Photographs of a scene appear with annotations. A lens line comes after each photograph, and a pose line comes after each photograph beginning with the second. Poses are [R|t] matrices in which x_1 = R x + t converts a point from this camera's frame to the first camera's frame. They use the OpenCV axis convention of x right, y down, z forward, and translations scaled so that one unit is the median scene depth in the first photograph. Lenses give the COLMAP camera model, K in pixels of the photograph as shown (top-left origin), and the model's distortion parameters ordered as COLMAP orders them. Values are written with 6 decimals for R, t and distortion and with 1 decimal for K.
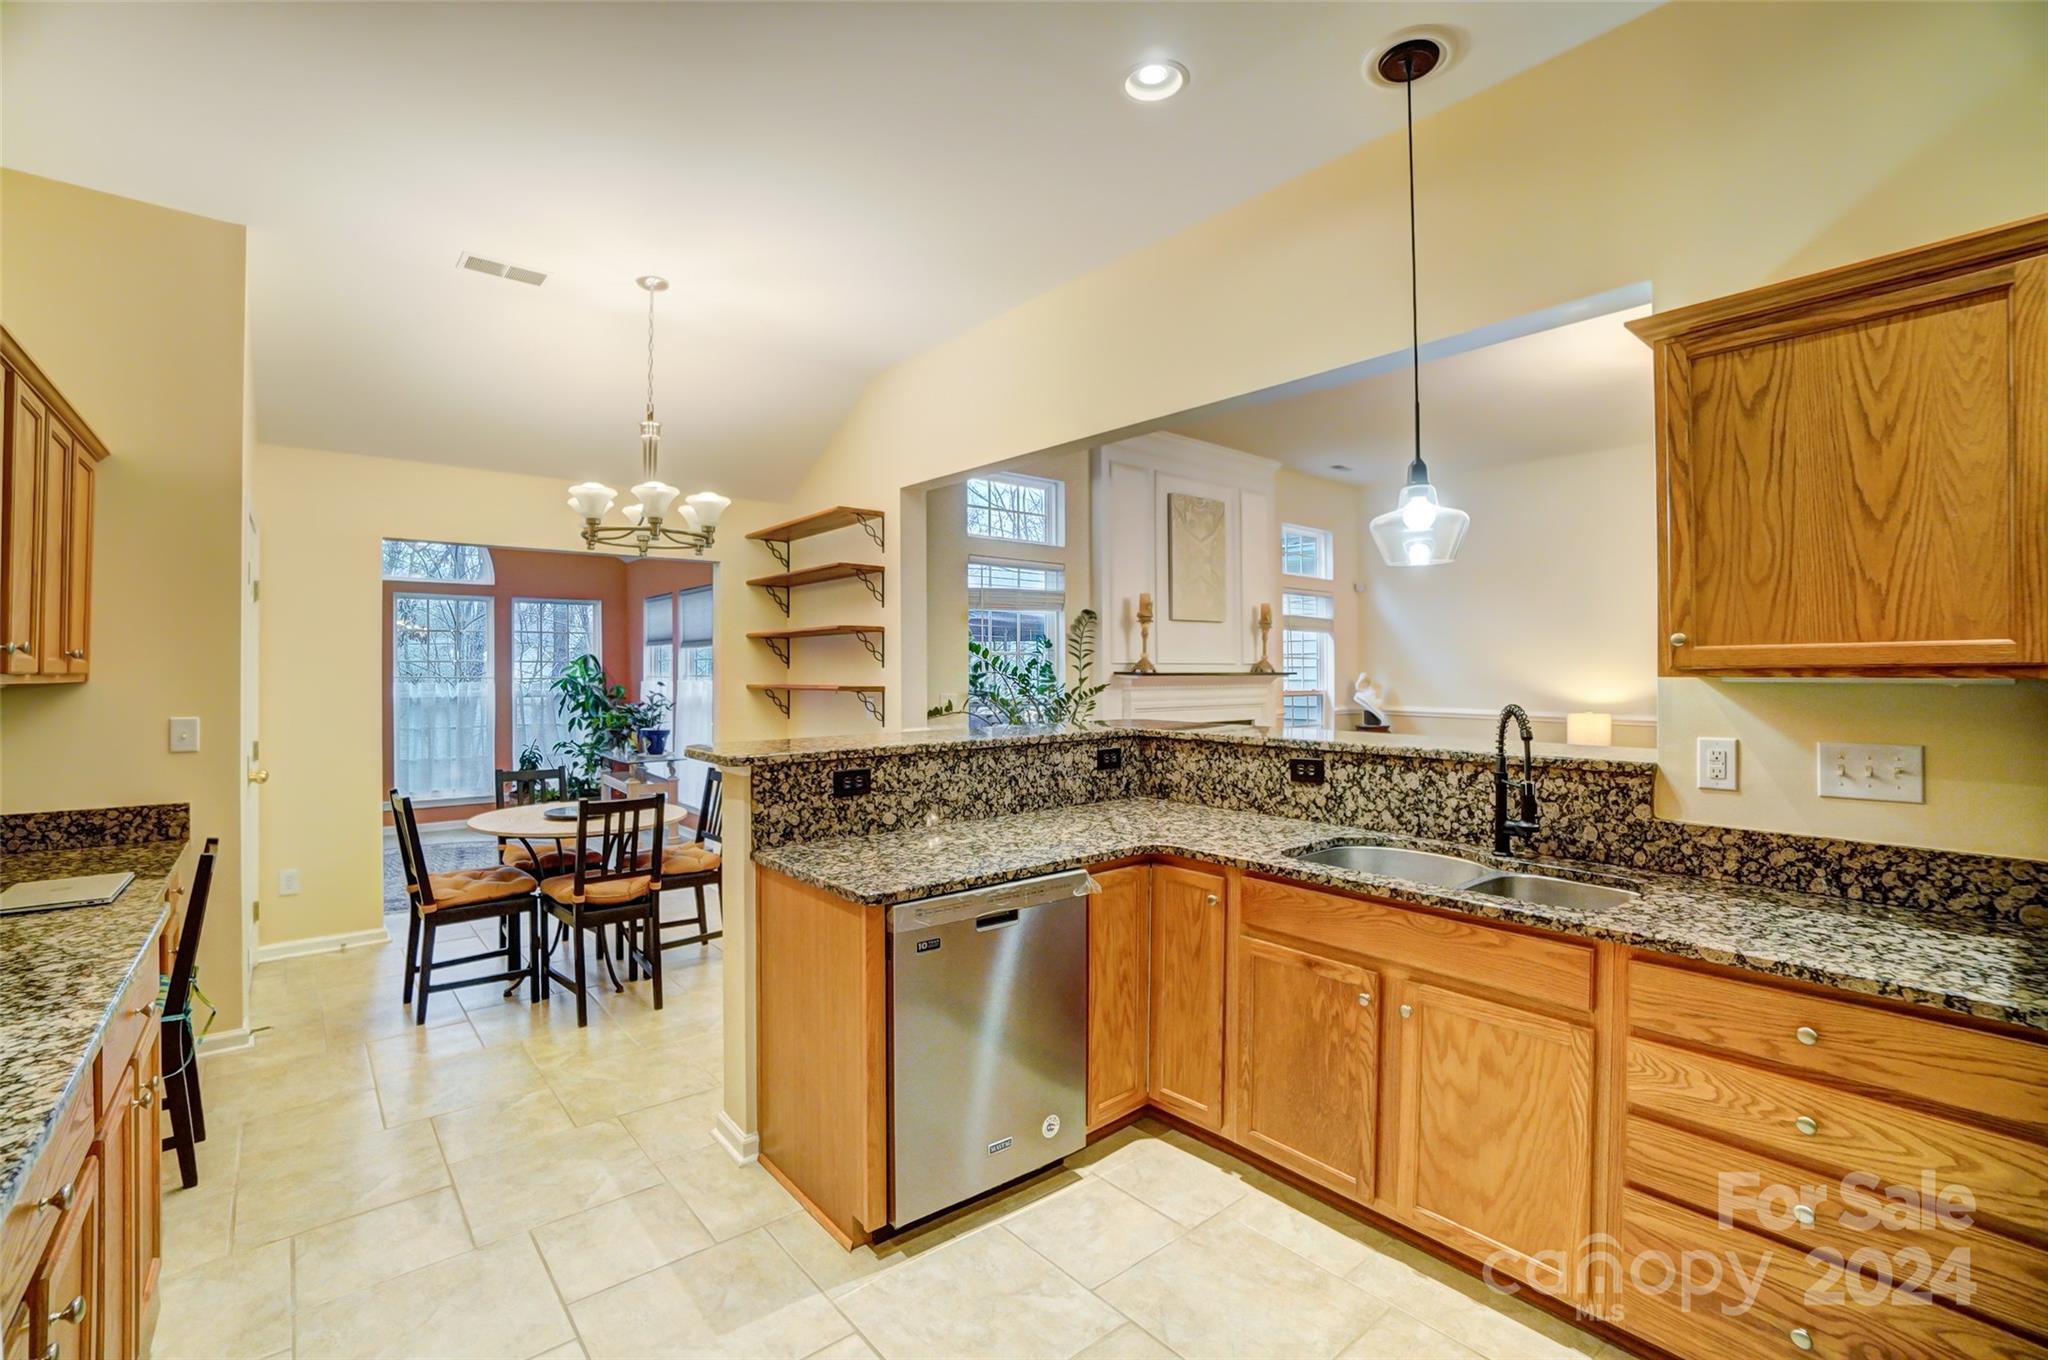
lens RADIAL K [[909.5, 0, 1015.2], [0, 909.5, 661.2], [0, 0, 1]] dist [-0.049324, 0.013270]
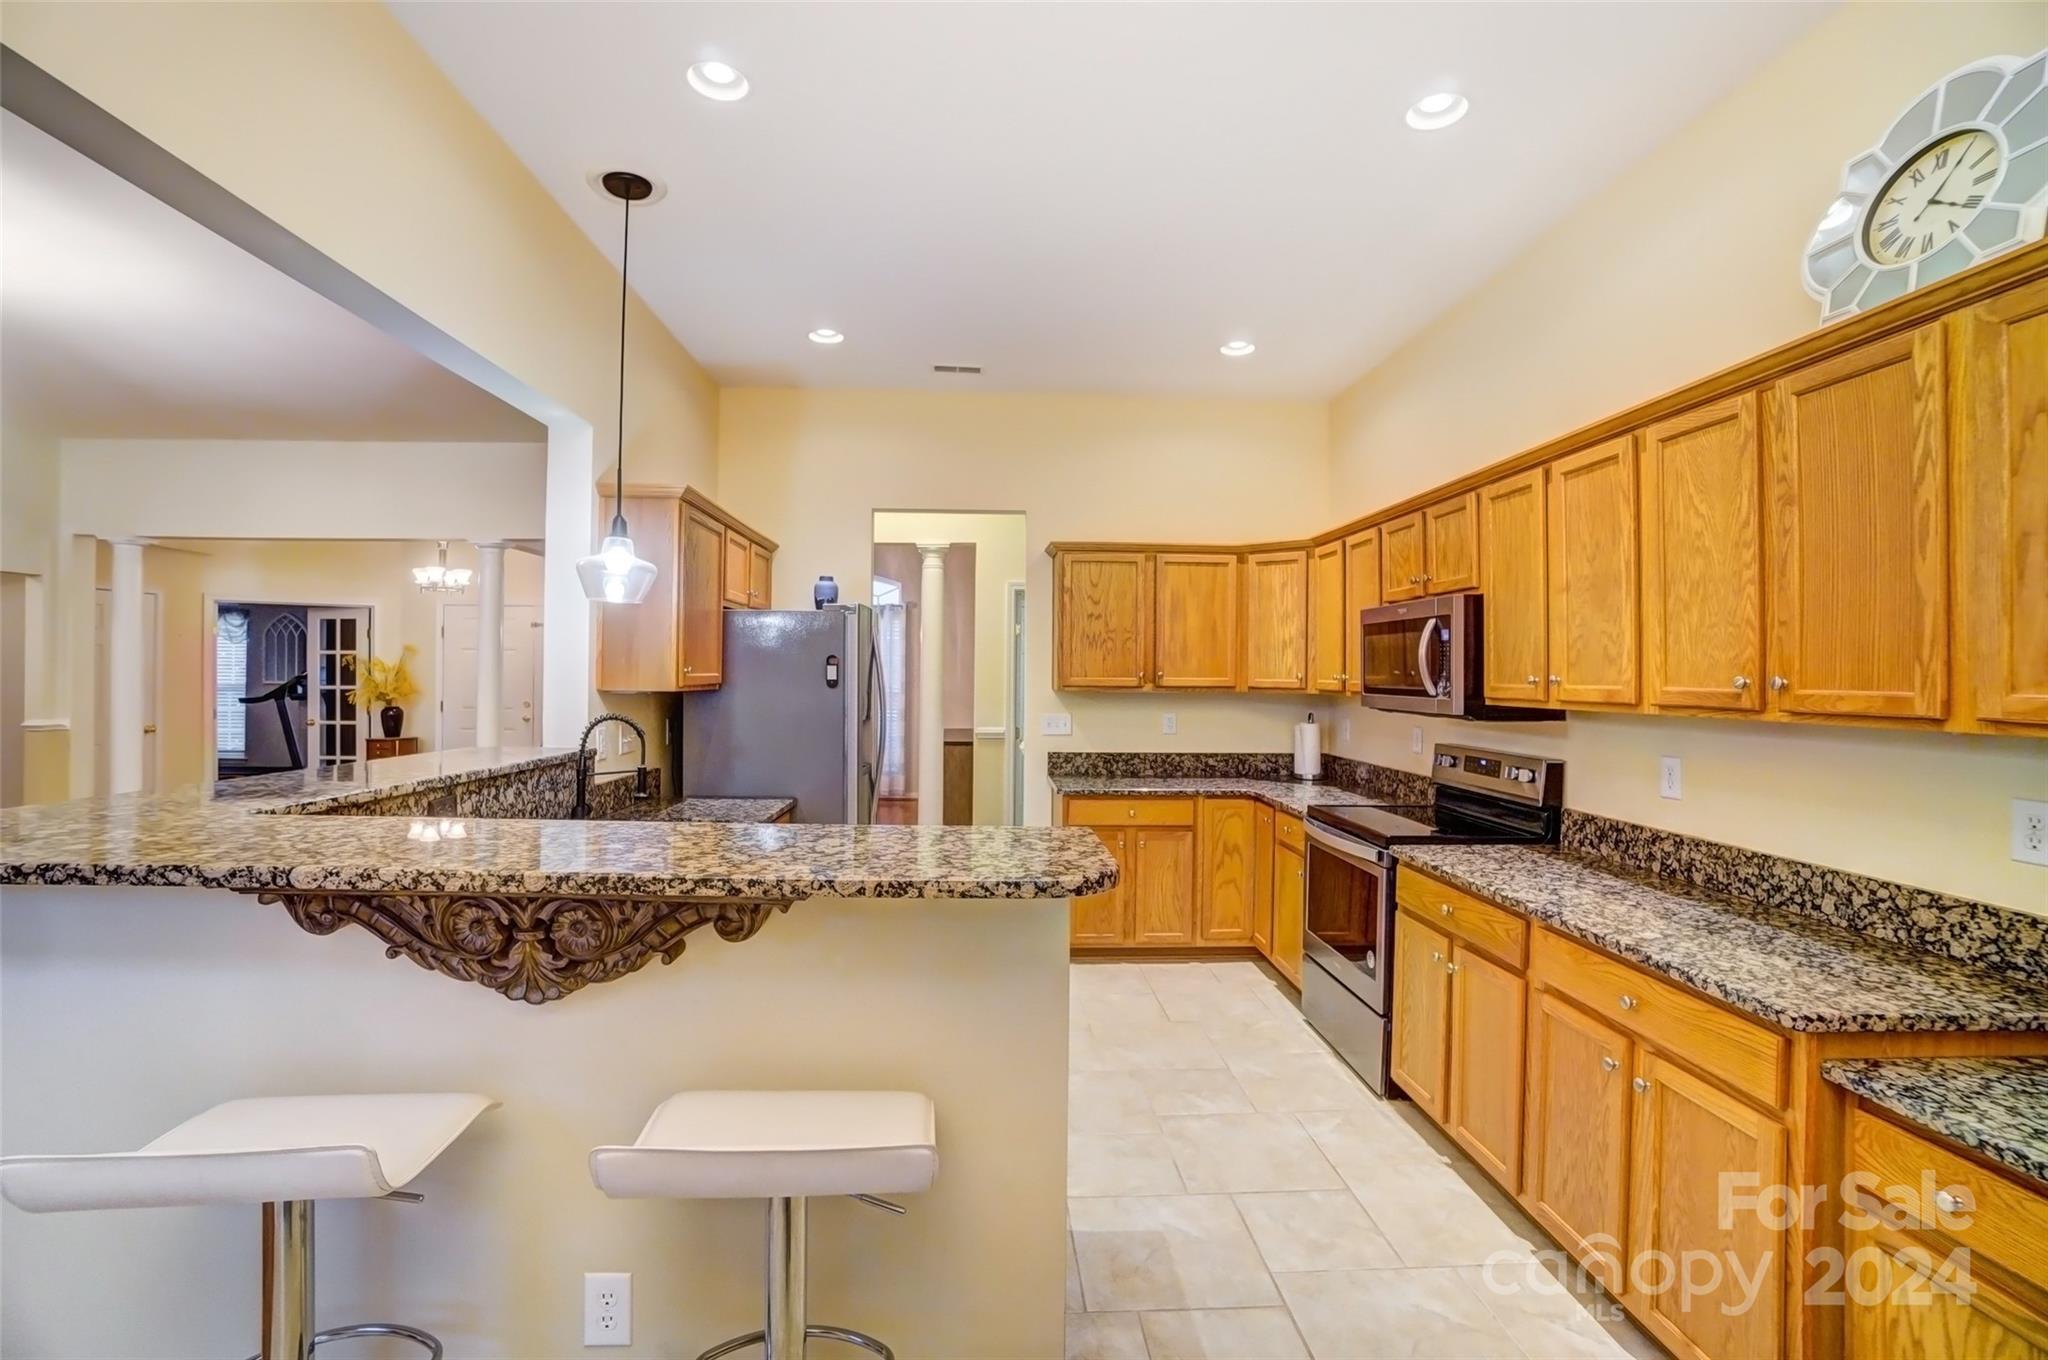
lens RADIAL K [[909.5, 0, 1003.6], [0, 909.5, 674.3], [0, 0, 1]] dist [-0.049324, 0.013270]
pose [[-0.795740, -0.006055, 0.605608, -0.548774], [-0.016359, 0.999800, -0.011499, -0.003103], [-0.605417, -0.019057, -0.795680, 1.289729]]
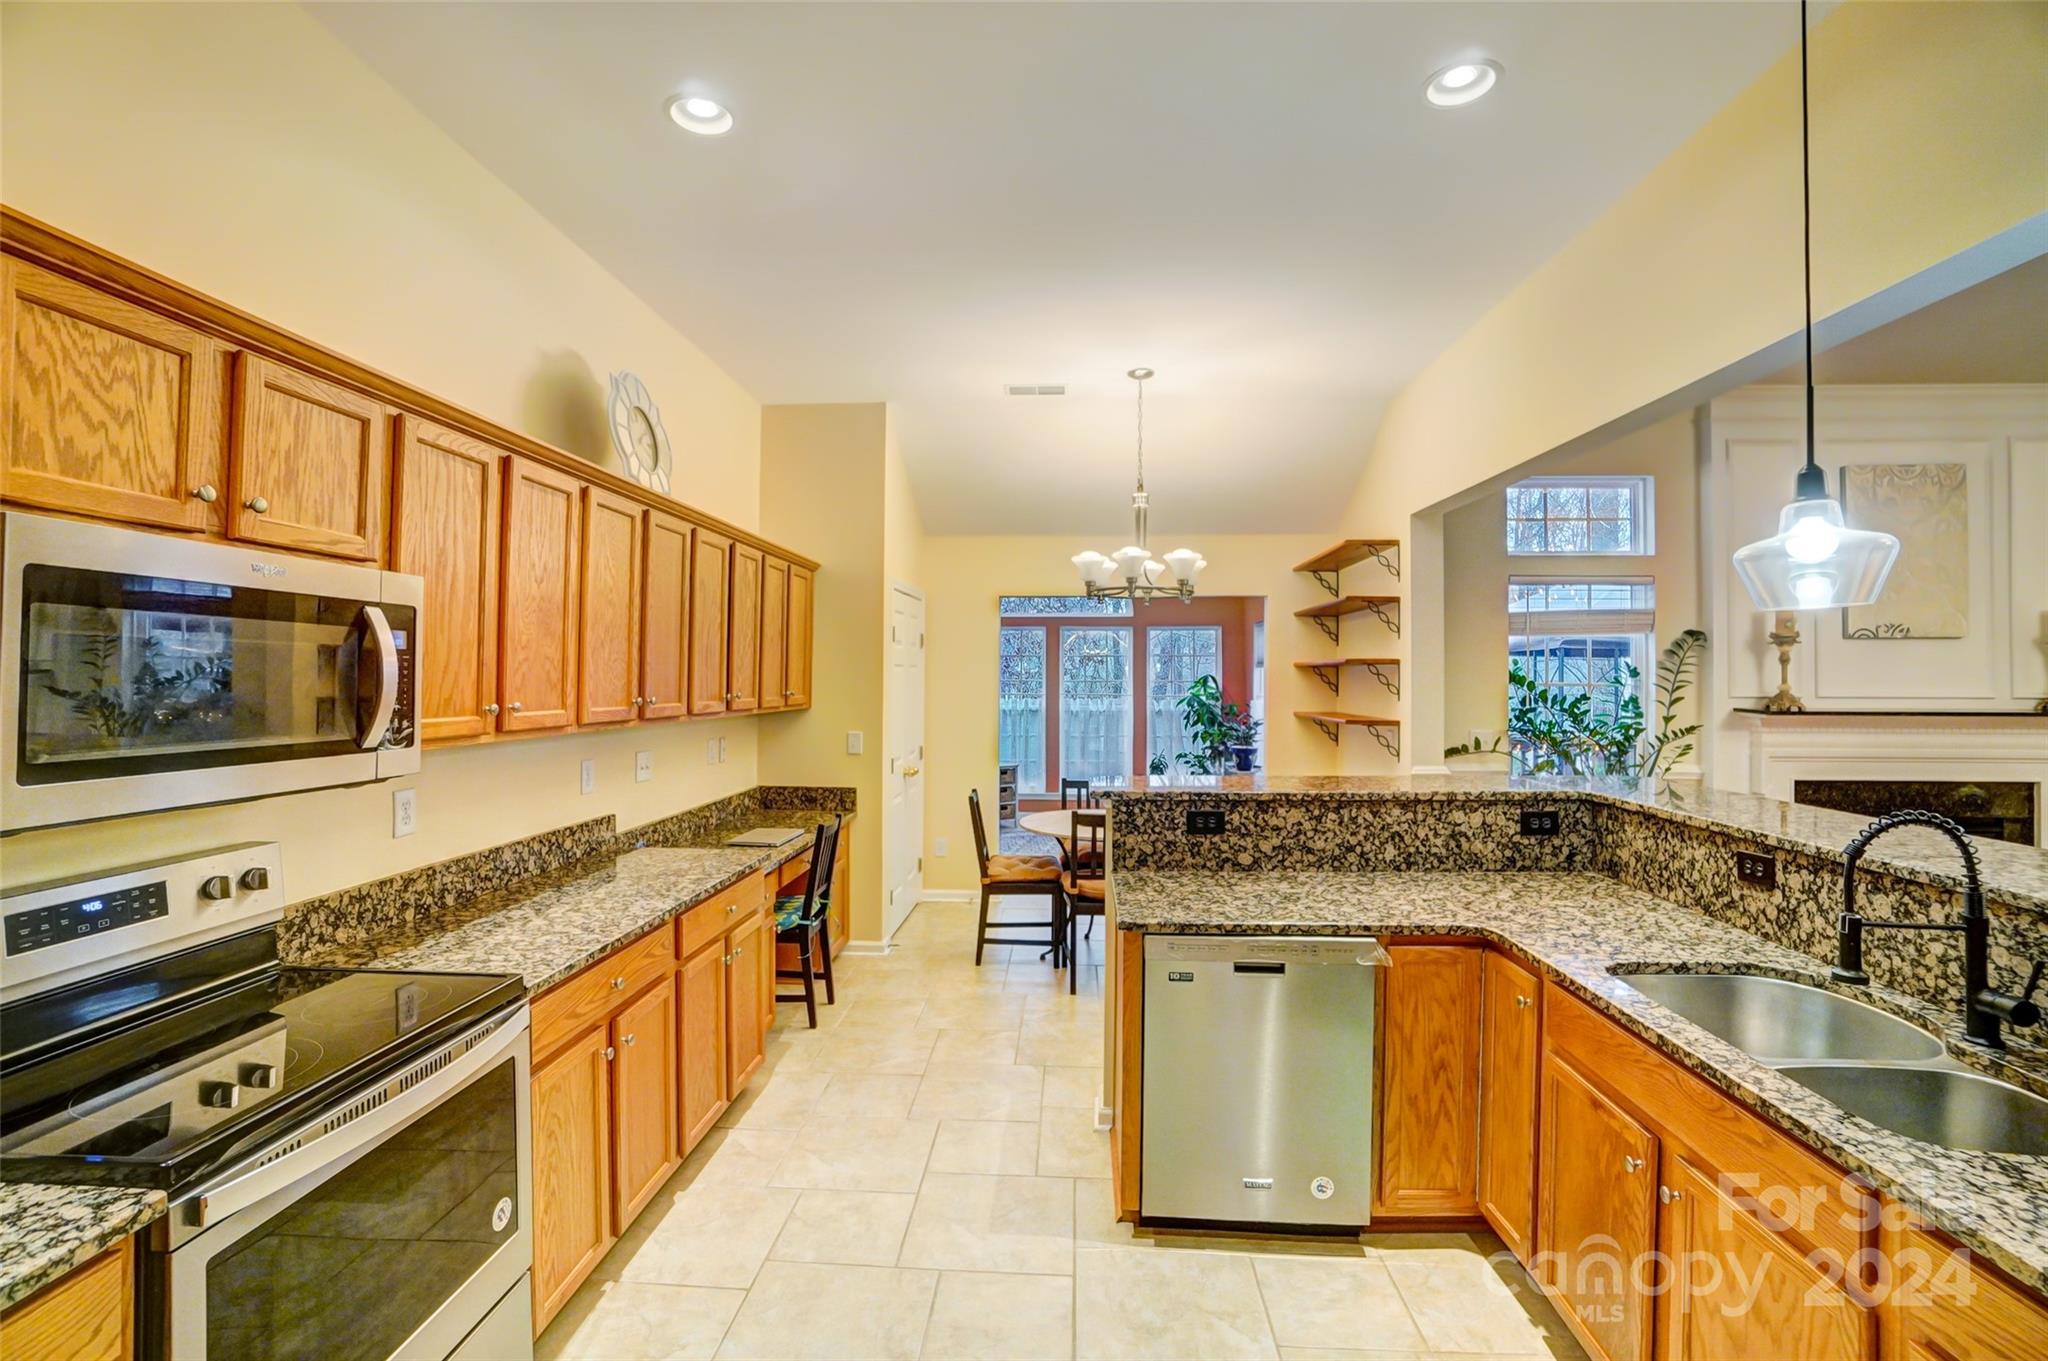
lens RADIAL K [[909.5, 0, 1001.8], [0, 909.5, 665.9], [0, 0, 1]] dist [-0.049324, 0.013270]
pose [[0.725597, -0.005098, -0.688101, 0.359795], [0.002498, 0.999985, -0.004775, -0.046435], [0.688115, 0.001746, 0.725599, 0.025533]]
